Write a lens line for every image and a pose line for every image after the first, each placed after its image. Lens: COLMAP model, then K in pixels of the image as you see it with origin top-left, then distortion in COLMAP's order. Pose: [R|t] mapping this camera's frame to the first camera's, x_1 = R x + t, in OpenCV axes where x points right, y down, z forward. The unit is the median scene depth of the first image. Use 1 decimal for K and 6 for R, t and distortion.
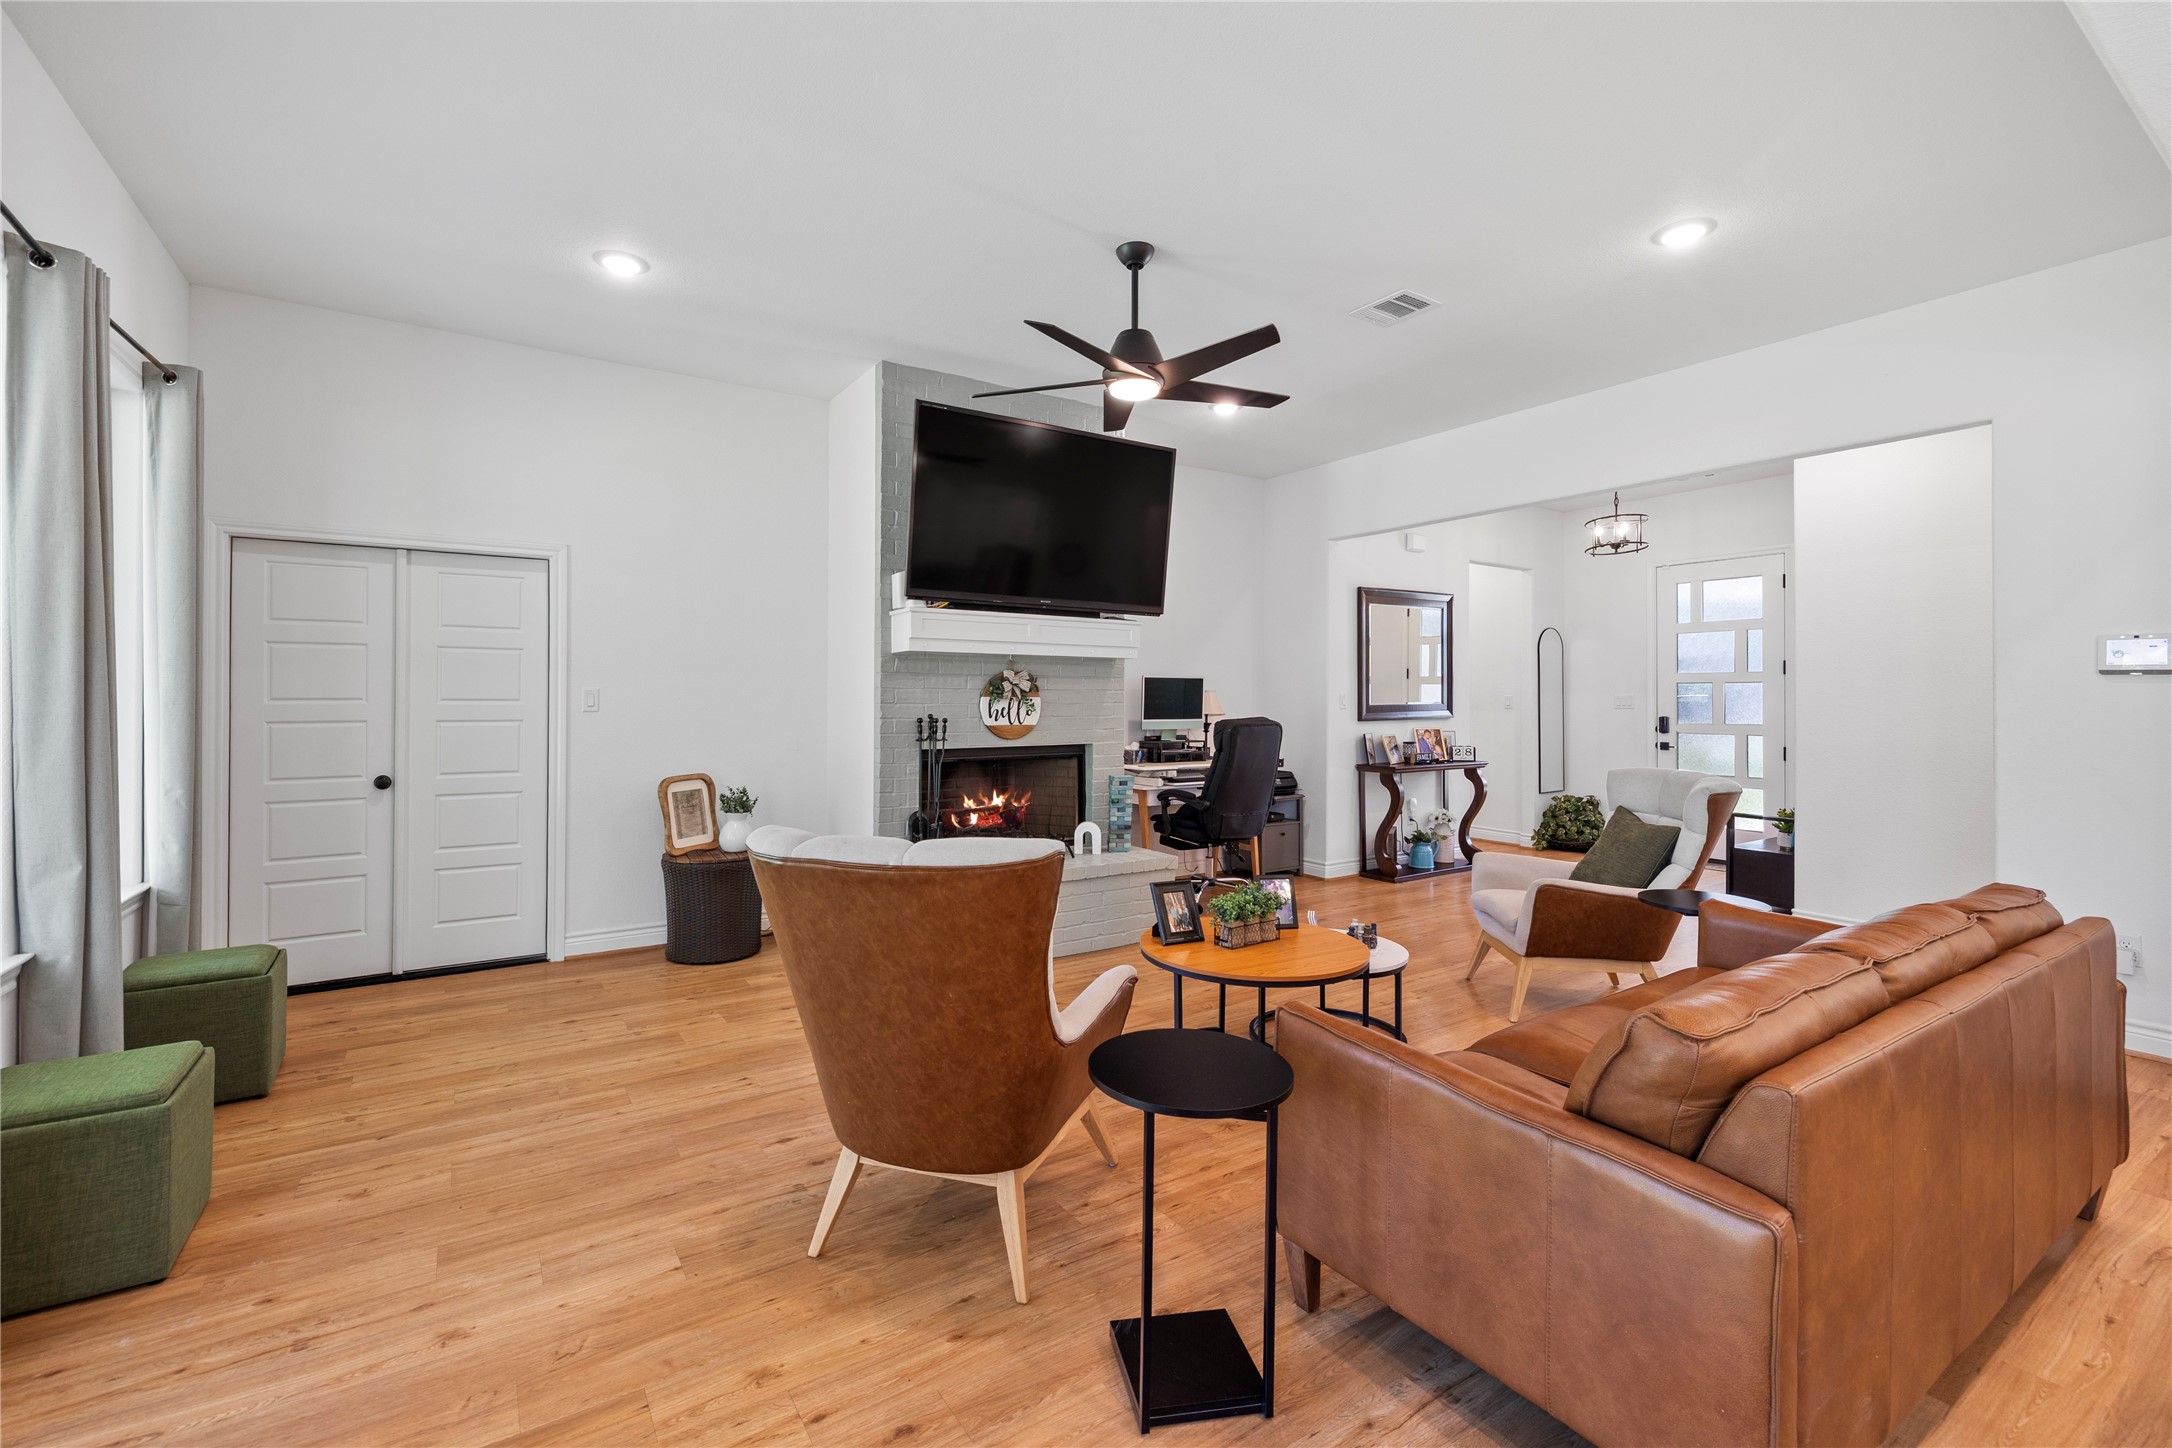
lens RADIAL K [[937.6, 0, 1086.9], [0, 937.6, 713.0], [0, 0, 1]] dist [-0.003394, -0.000077]
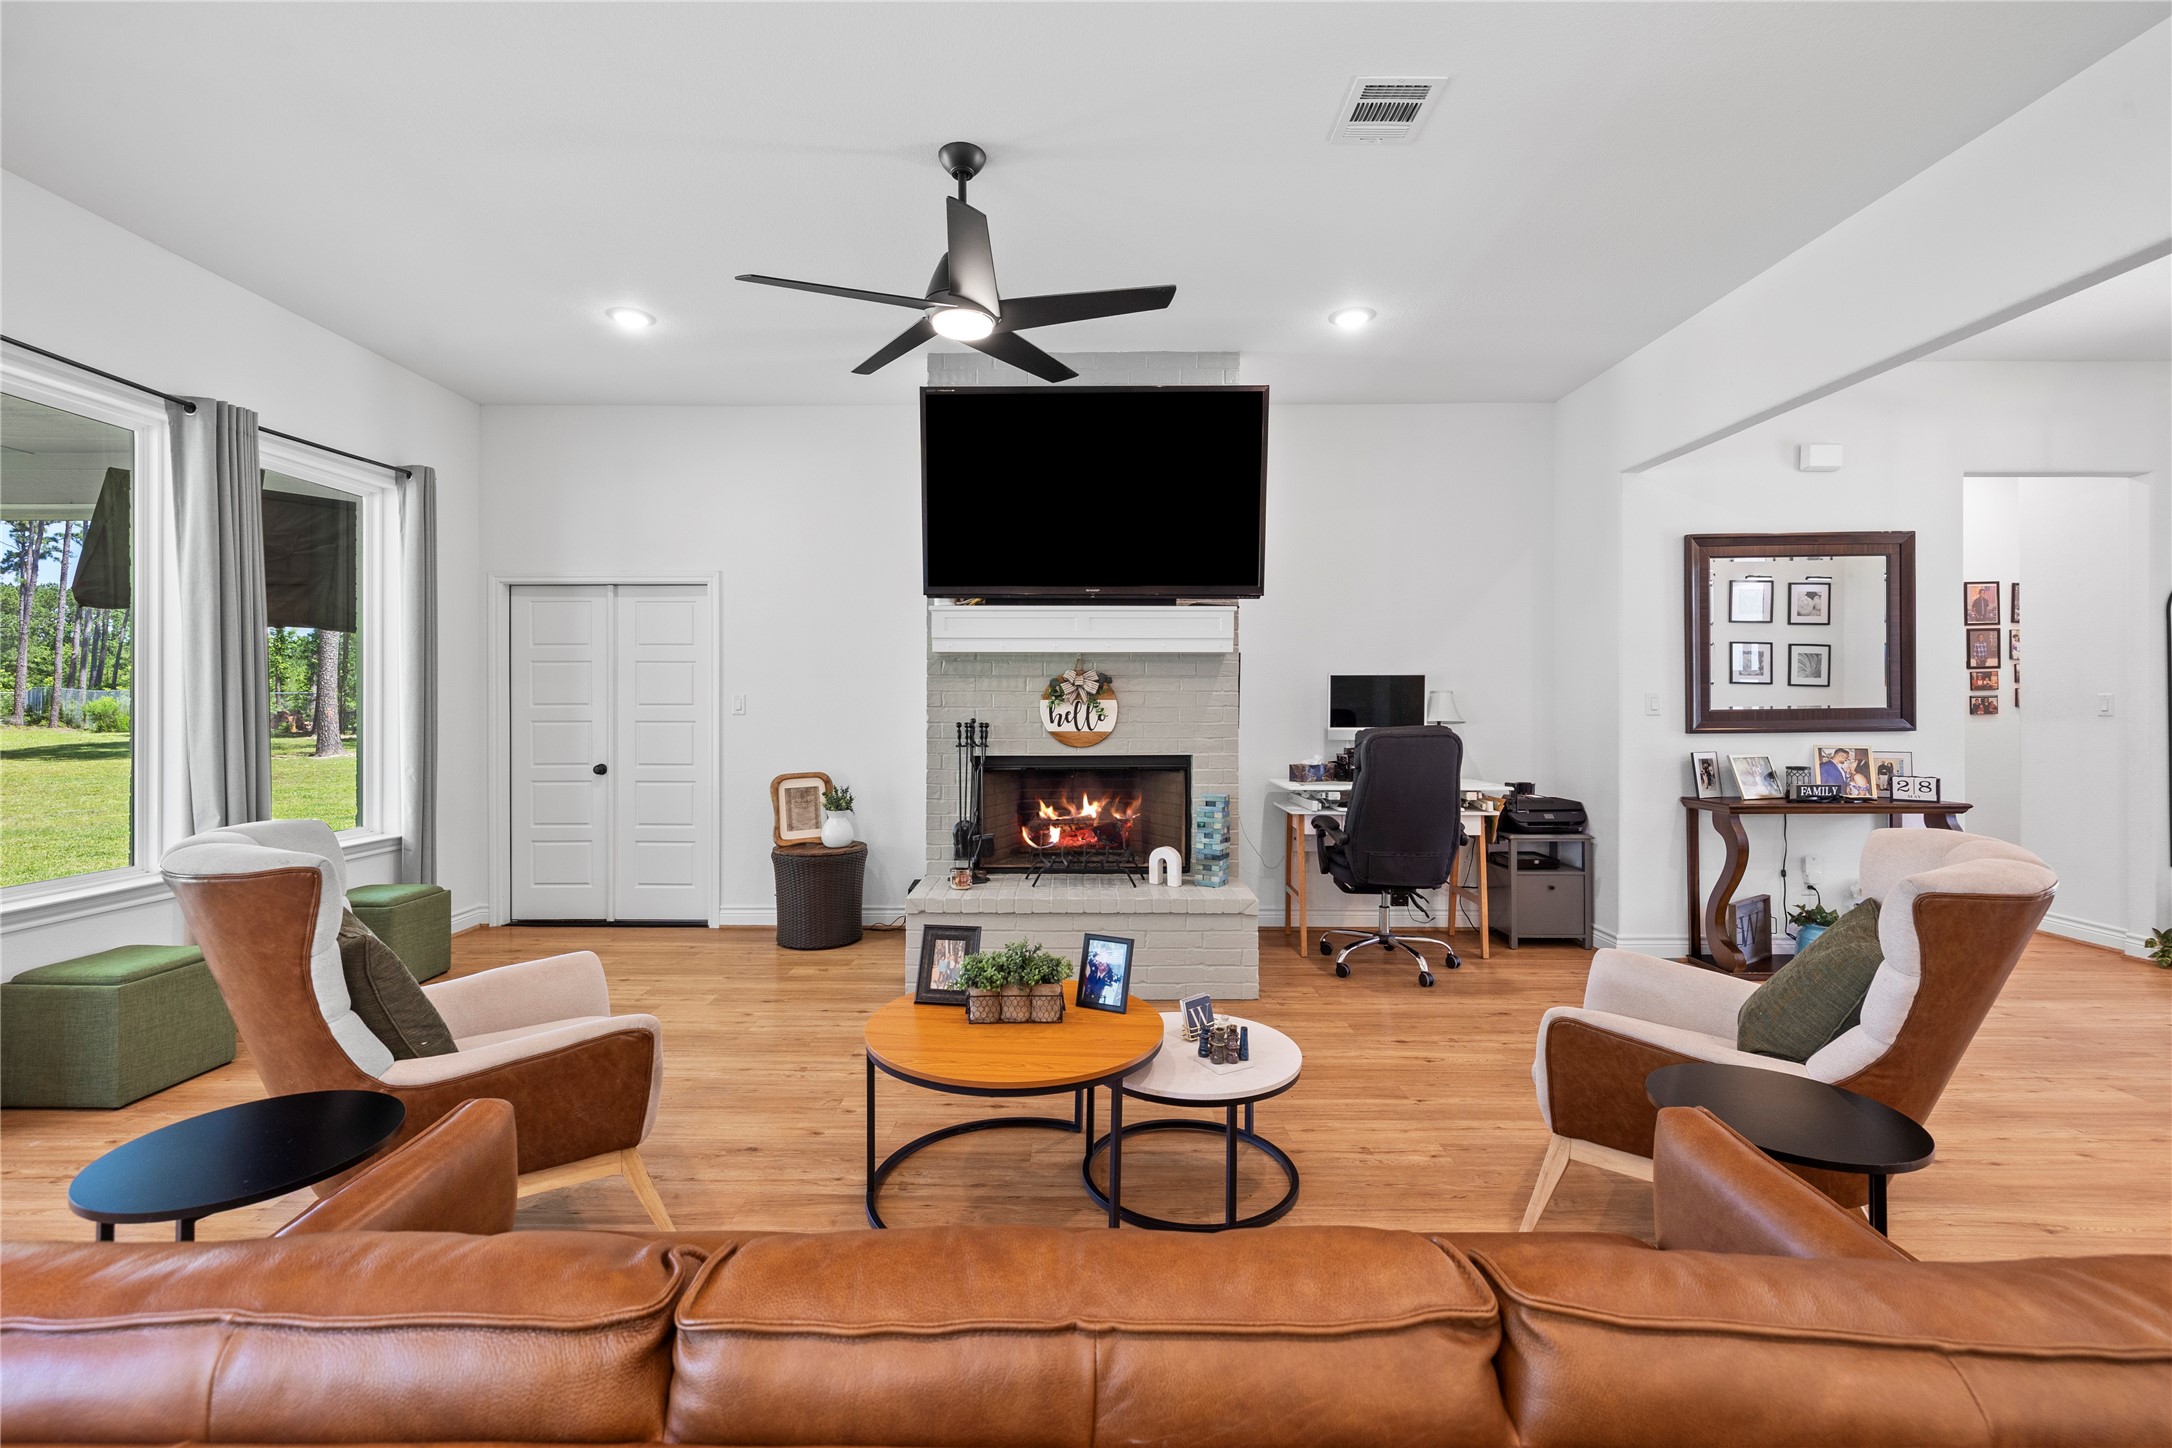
lens RADIAL K [[931.9, 0, 1086.0], [0, 931.9, 724.0], [0, 0, 1]] dist [0.000267, -0.000352]
pose [[0.825461, 0.008616, -0.564394, 0.429970], [-0.006044, 0.999961, 0.006425, 0.000071], [0.564427, -0.001893, 0.825481, 0.274295]]
